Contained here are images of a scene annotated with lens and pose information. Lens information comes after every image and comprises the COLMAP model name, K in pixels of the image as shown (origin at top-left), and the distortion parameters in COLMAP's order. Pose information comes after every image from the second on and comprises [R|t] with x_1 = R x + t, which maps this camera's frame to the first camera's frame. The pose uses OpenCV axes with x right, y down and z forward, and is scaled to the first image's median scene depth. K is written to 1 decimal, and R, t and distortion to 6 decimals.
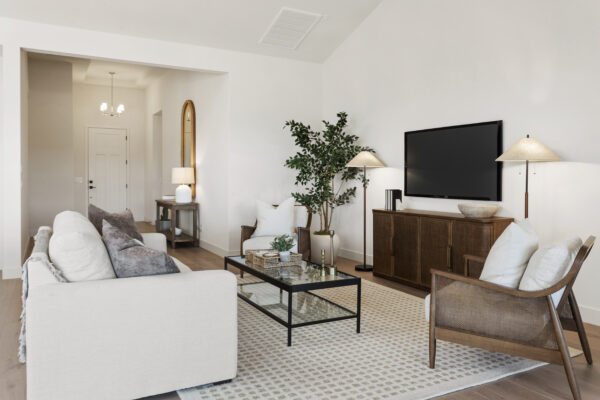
lens RADIAL K [[469.6, 0, 302.5], [0, 469.6, 200.2], [0, 0, 1]] dist [-0.035547, -0.001552]
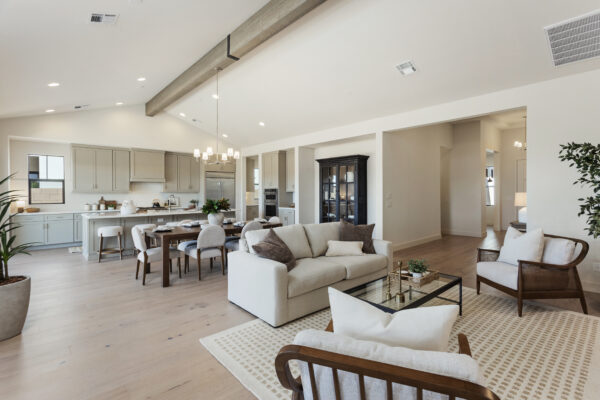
lens RADIAL K [[296.7, 0, 303.1], [0, 296.7, 193.5], [0, 0, 1]] dist [0.025171, -0.000981]
pose [[0.260396, -0.006787, -0.965478, 0.456260], [-0.042775, 0.998912, -0.018559, -0.042701], [0.964554, 0.046131, 0.259823, 0.388316]]
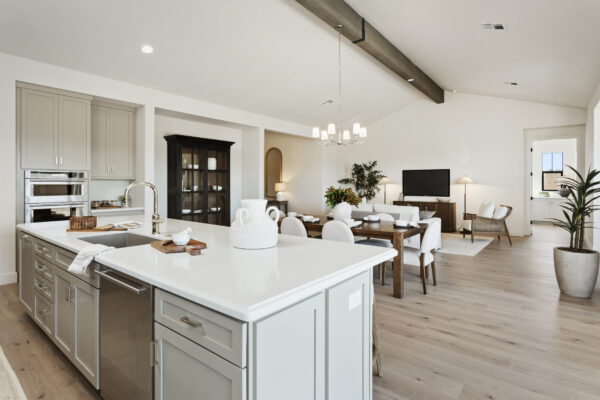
lens RADIAL K [[317.4, 0, 307.6], [0, 317.4, 183.5], [0, 0, 1]] dist [-0.002051, 0.001281]
pose [[0.904645, -0.004113, 0.426146, -1.016695], [0.024309, 0.998823, -0.041965, -0.012361], [-0.425472, 0.048323, 0.903680, -0.361359]]
